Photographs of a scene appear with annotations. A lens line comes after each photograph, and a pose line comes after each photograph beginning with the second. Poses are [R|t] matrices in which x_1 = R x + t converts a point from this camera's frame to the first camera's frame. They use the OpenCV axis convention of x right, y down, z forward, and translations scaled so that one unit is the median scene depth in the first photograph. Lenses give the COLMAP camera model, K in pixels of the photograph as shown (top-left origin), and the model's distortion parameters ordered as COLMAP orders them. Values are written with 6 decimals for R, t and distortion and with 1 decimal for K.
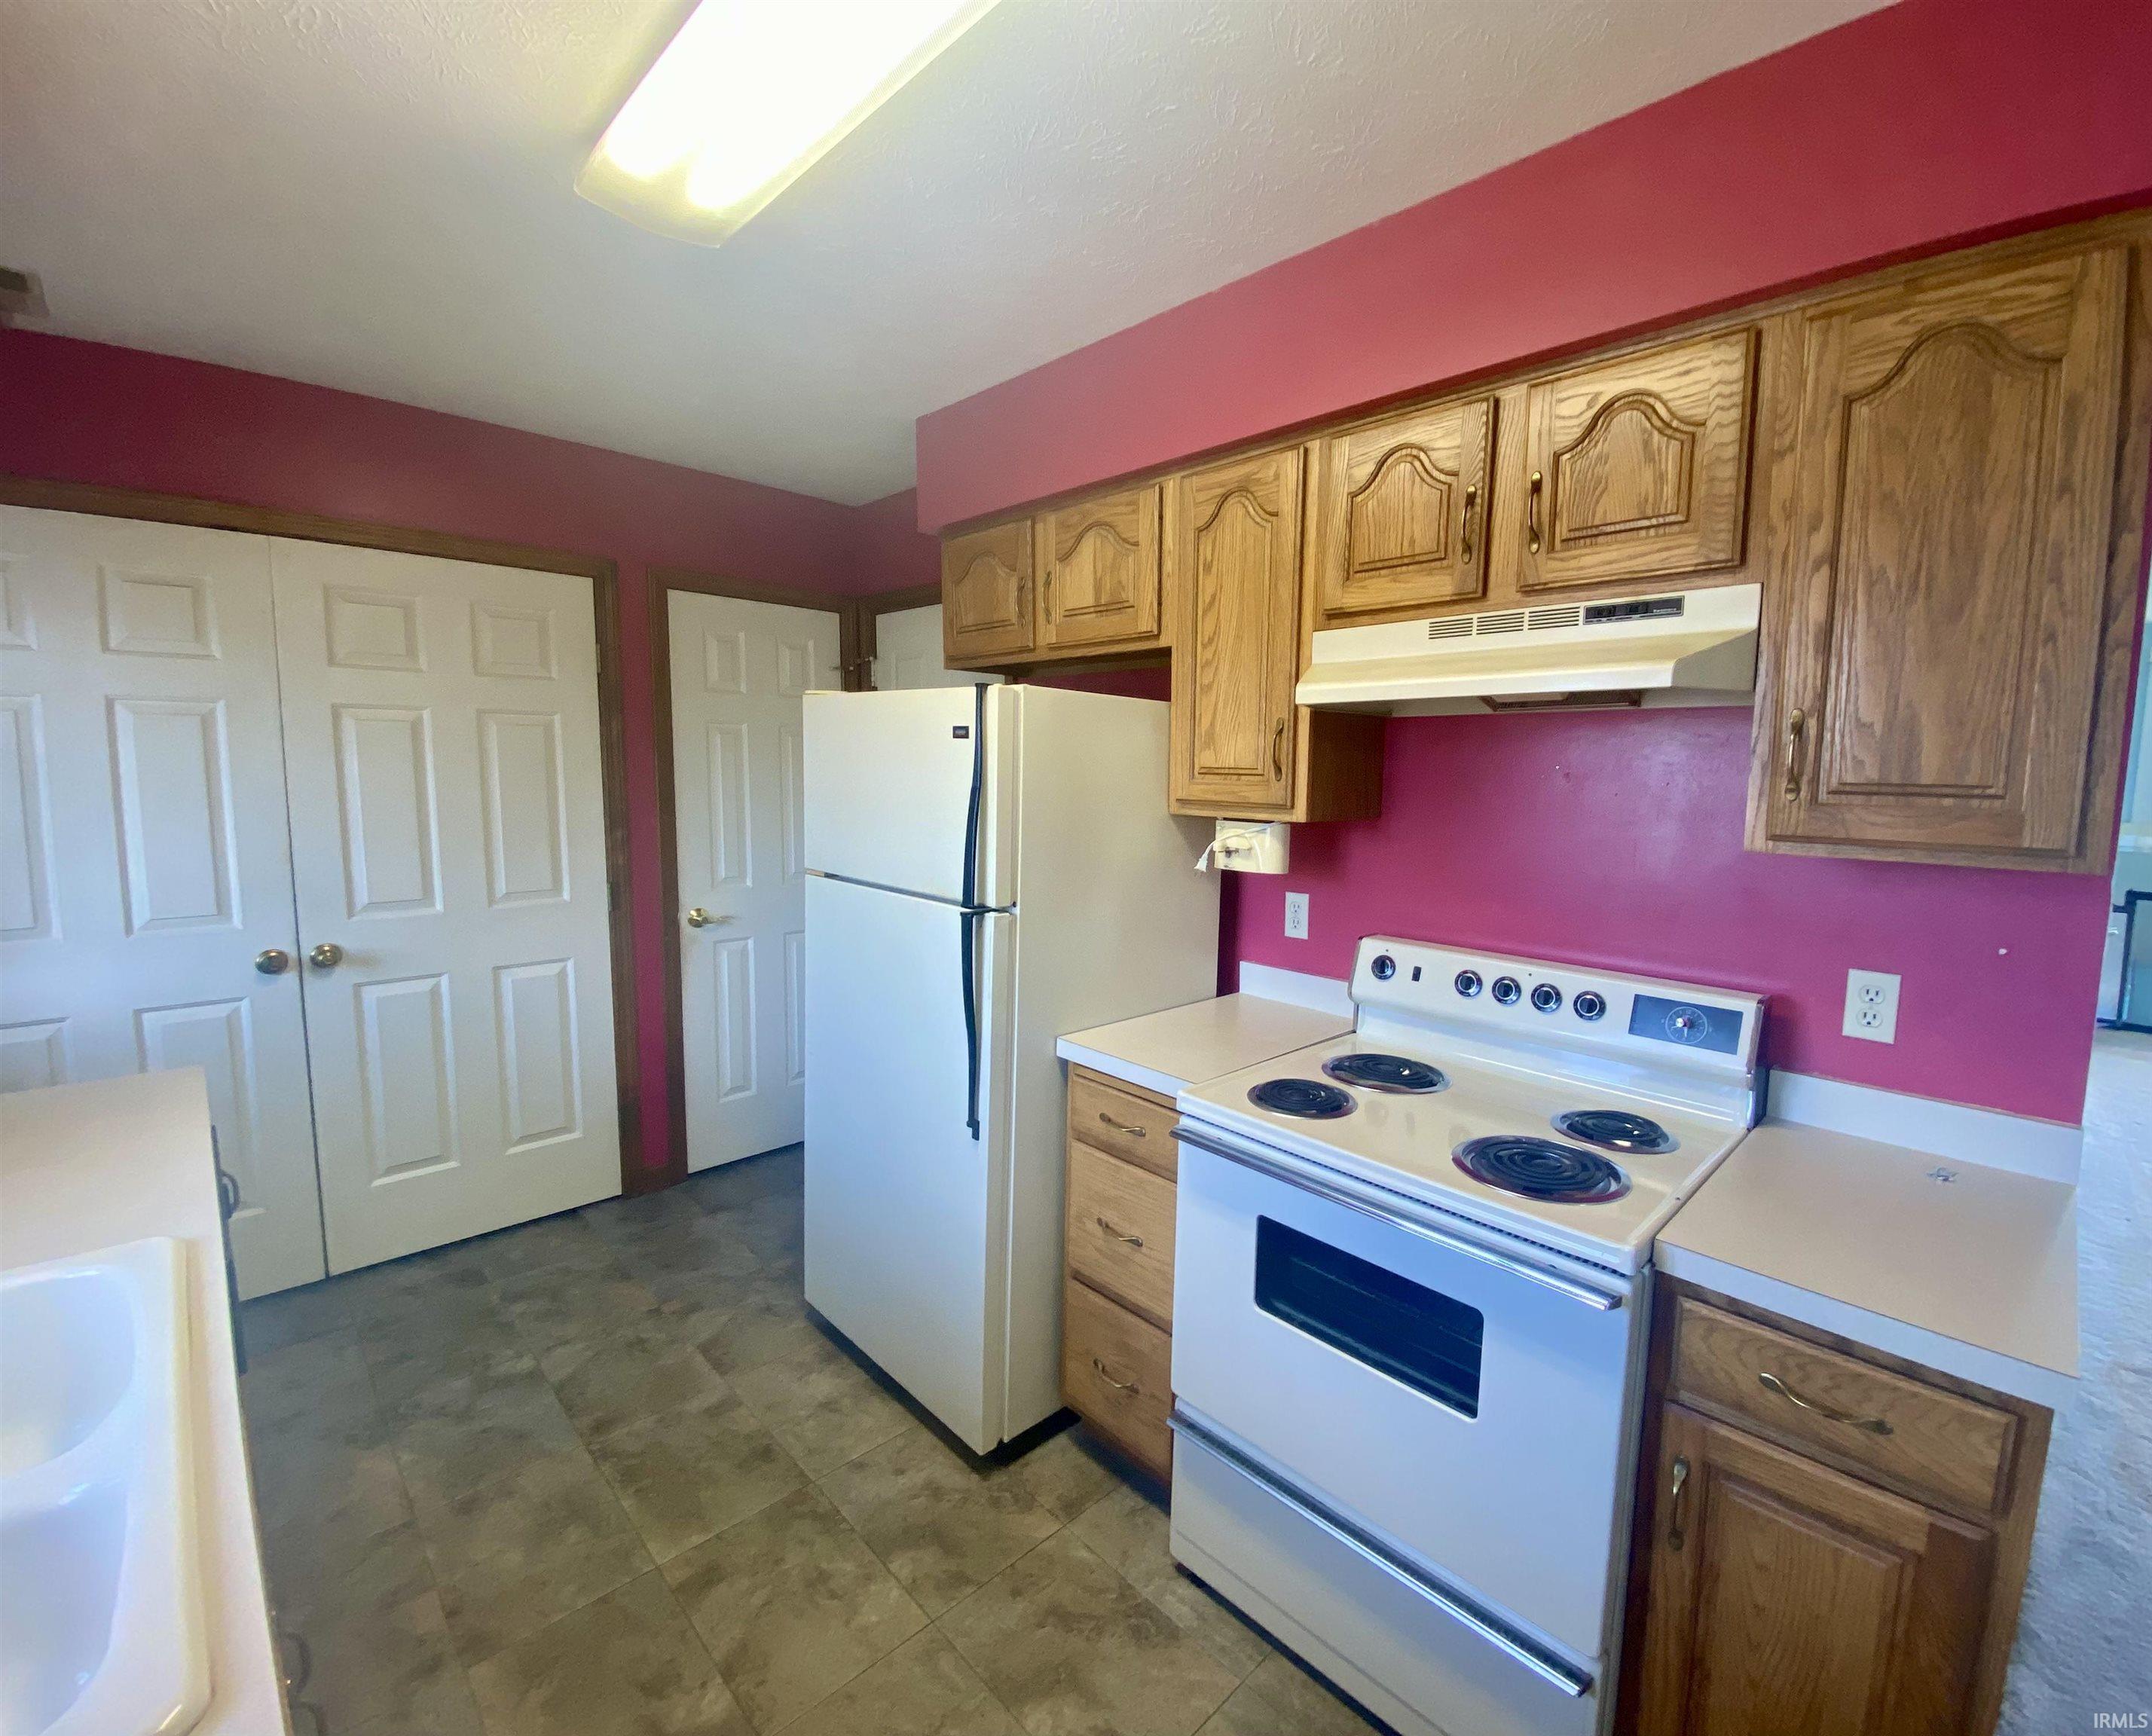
lens RADIAL K [[945.5, 0, 1071.7], [0, 945.5, 870.4], [0, 0, 1]] dist [-0.016007, -0.000173]
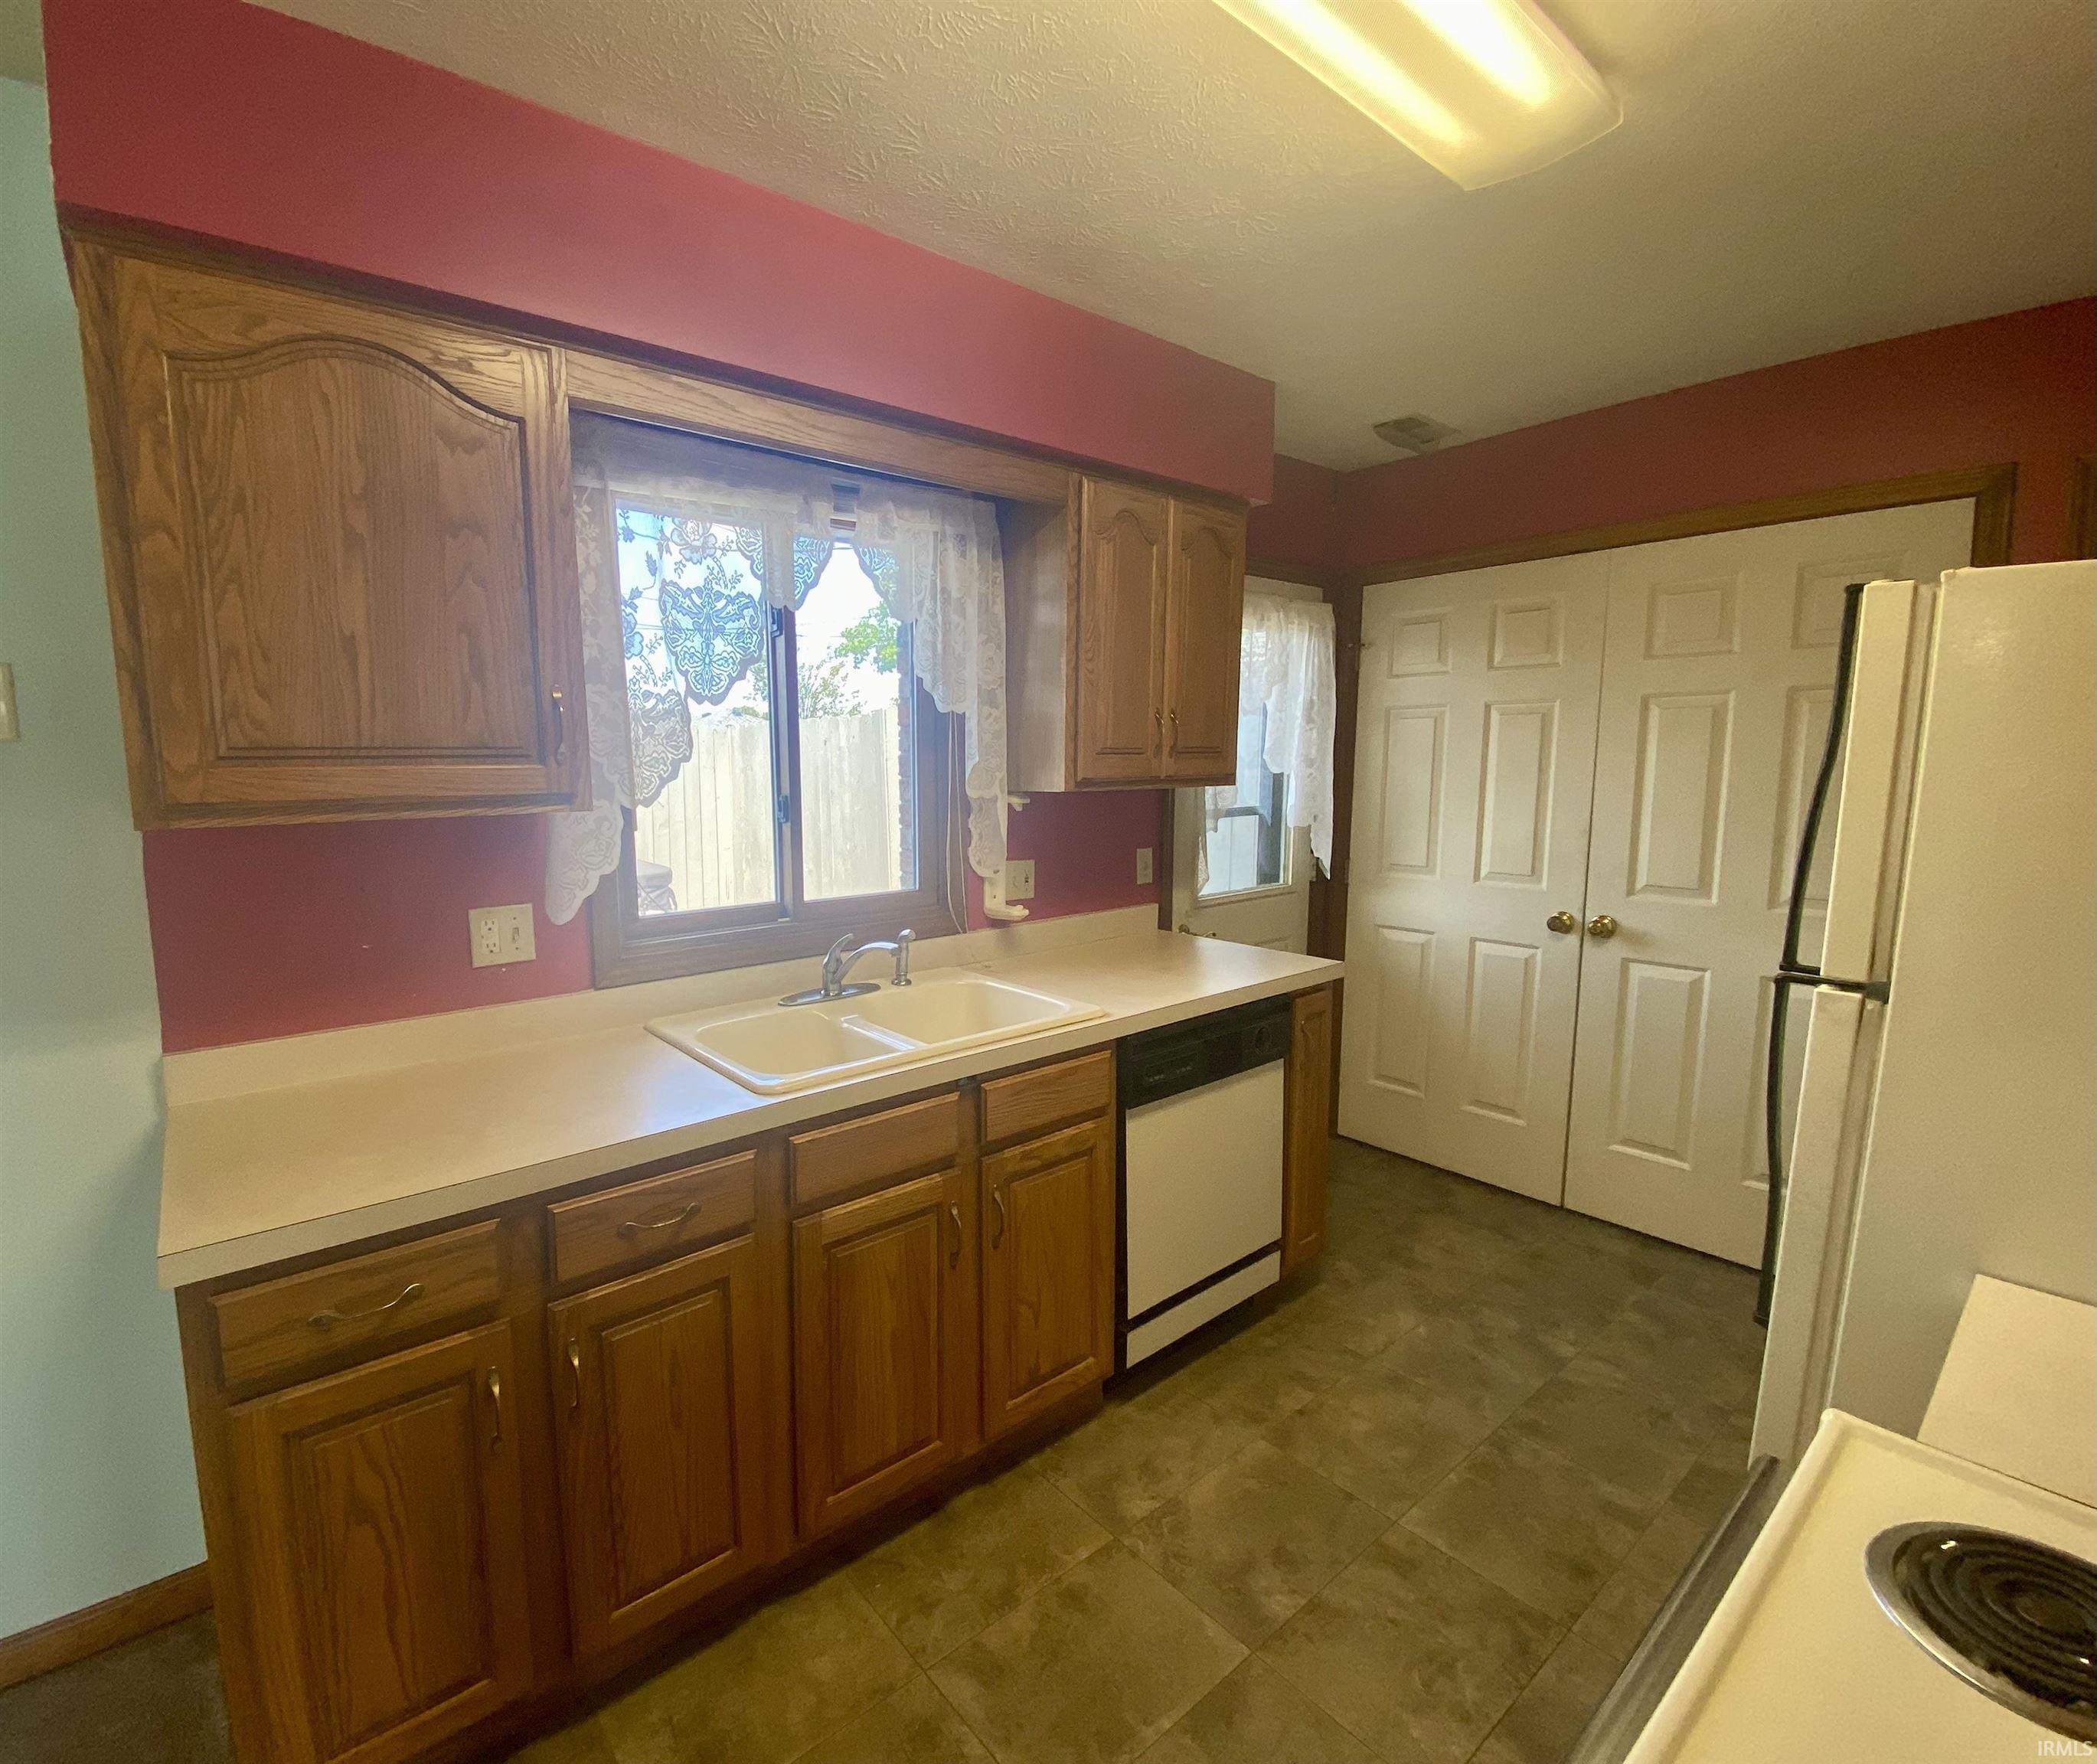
lens RADIAL K [[998.1, 0, 1035.9], [0, 998.1, 881.0], [0, 0, 1]] dist [0.002021, 0.000110]
pose [[-0.044393, 0.117060, -0.992132, 0.428020], [-0.101677, 0.987425, 0.121055, -0.039291], [0.993827, 0.106251, -0.031932, 0.401996]]
